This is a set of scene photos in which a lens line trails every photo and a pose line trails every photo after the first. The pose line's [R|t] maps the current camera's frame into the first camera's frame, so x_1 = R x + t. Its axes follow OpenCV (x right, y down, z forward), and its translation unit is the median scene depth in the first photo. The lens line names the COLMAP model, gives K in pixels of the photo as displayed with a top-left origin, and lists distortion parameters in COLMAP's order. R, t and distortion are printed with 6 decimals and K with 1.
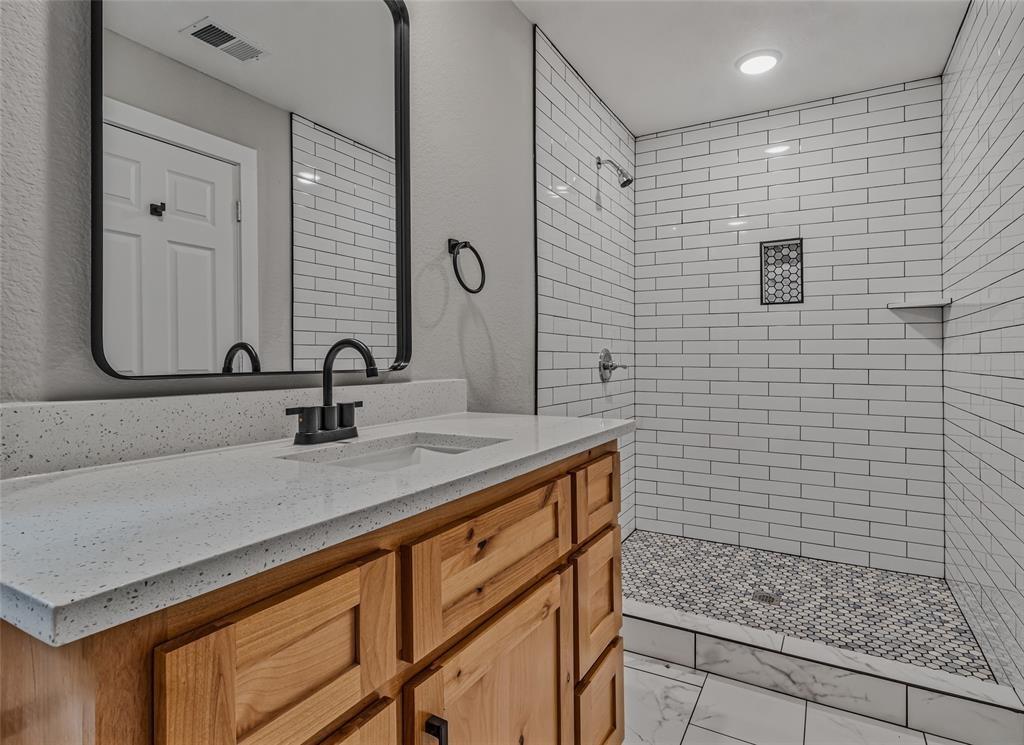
lens RADIAL K [[563.1, 0, 512.0], [0, 563.1, 372.5], [0, 0, 1]] dist [0.000348, 0.000070]
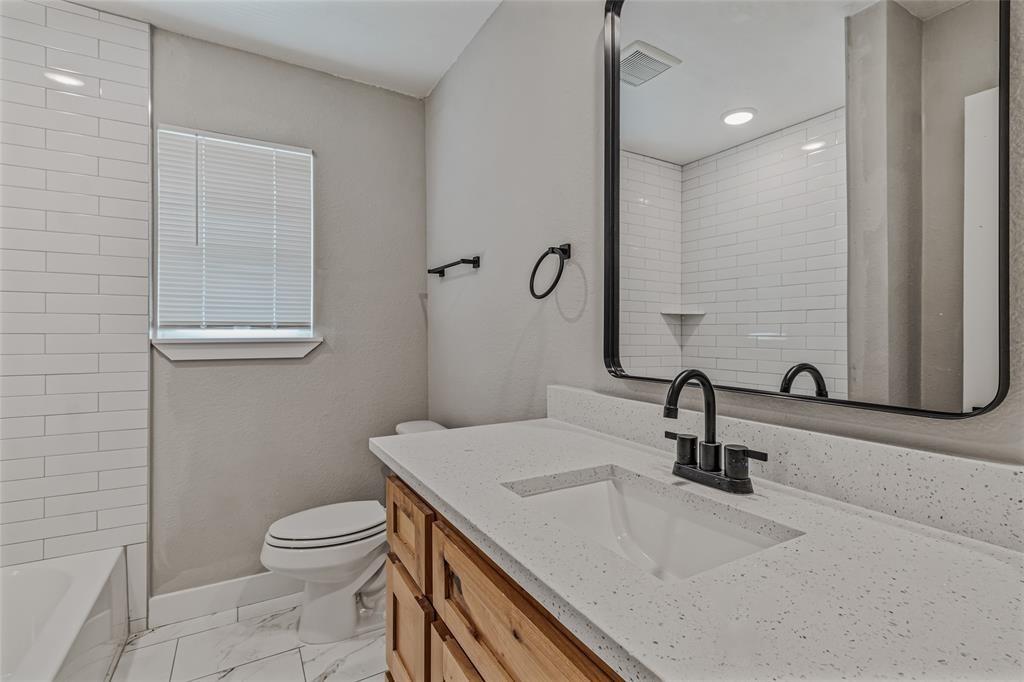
lens RADIAL K [[477.5, 0, 514.4], [0, 477.5, 334.7], [0, 0, 1]] dist [0.002857, 0.000304]
pose [[-0.505155, 0.000941, -0.863028, 0.422650], [-0.018888, 0.999748, 0.012146, -0.101619], [0.862822, 0.022437, -0.505010, 1.050389]]
